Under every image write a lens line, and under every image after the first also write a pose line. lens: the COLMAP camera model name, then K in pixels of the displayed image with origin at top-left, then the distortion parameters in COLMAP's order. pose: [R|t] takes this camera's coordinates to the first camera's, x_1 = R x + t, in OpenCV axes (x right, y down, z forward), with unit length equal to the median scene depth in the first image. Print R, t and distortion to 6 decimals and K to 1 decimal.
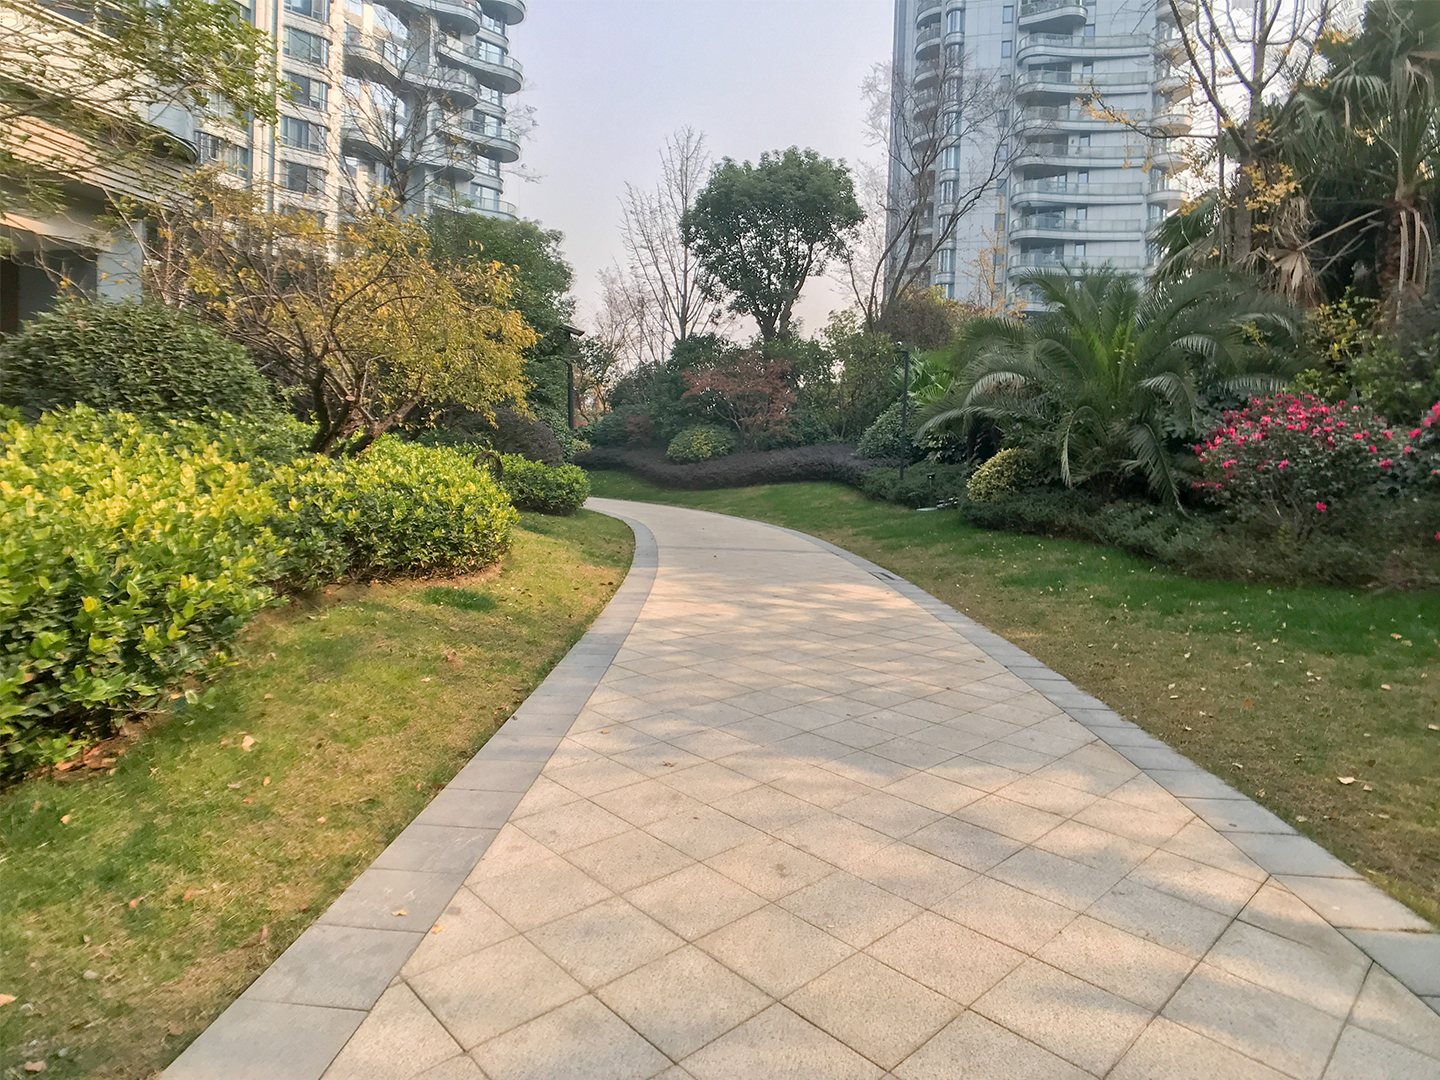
lens RADIAL K [[830.5, 0, 724.4], [0, 830.5, 526.9], [0, 0, 1]] dist [-0.032903, 0.001254]
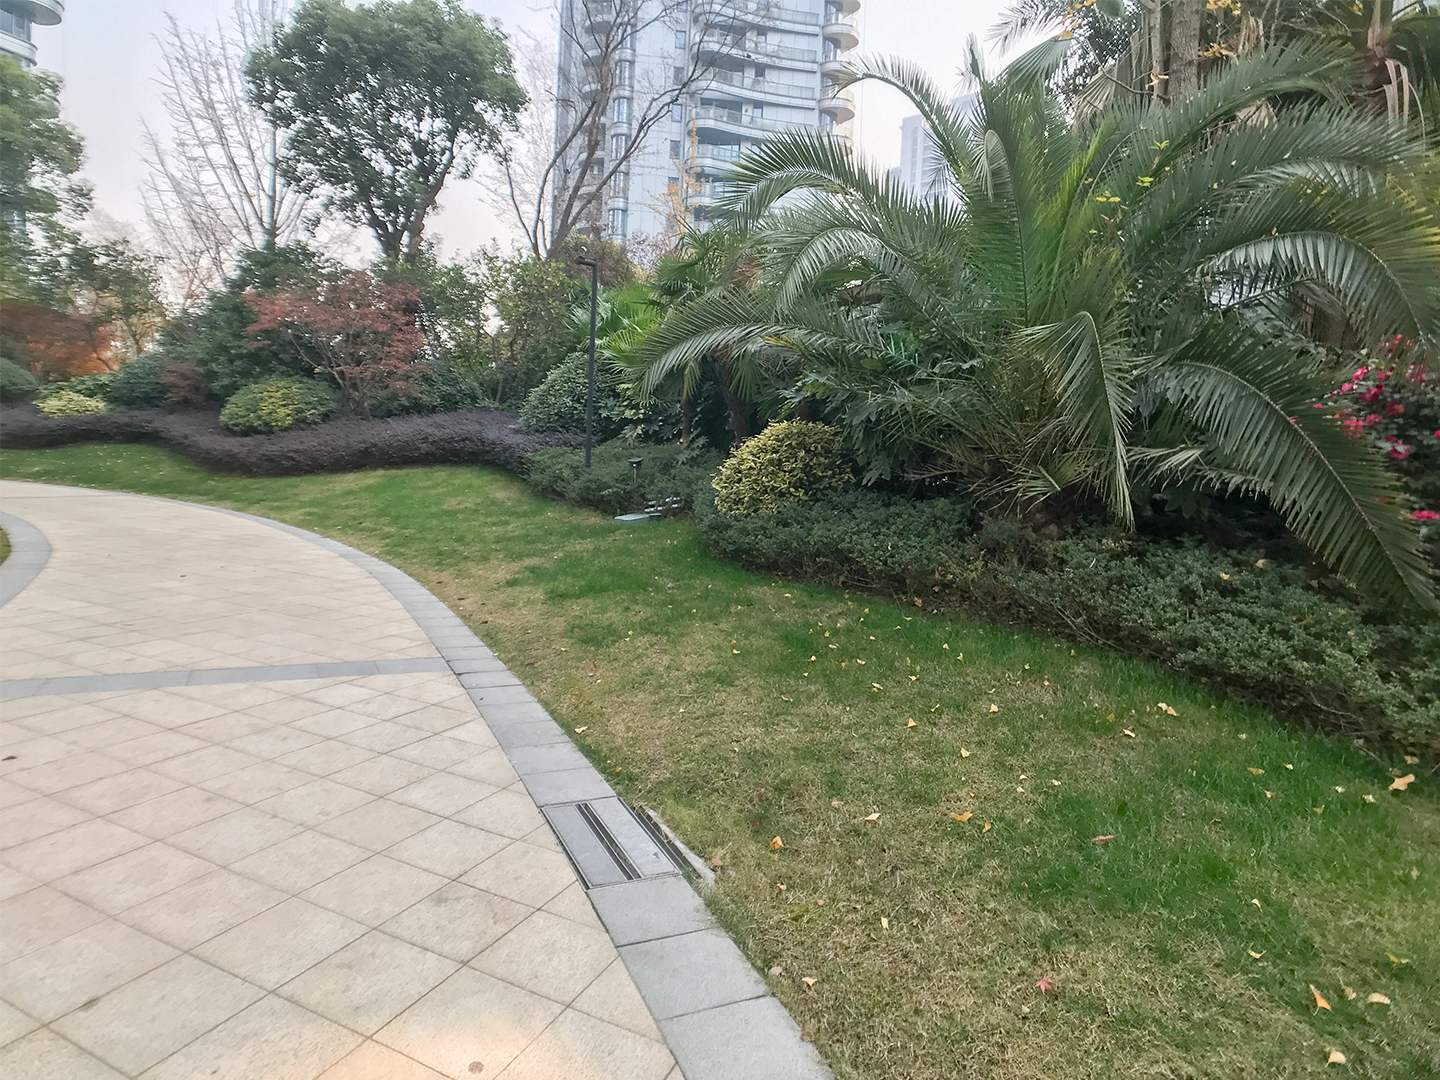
lens RADIAL K [[830.5, 0, 724.4], [0, 830.5, 526.9], [0, 0, 1]] dist [-0.032903, 0.001254]
pose [[0.923167, -0.019470, 0.383907, 0.043379], [0.007998, 0.999473, 0.031456, -0.020411], [-0.384317, -0.025969, 0.922836, 0.248280]]
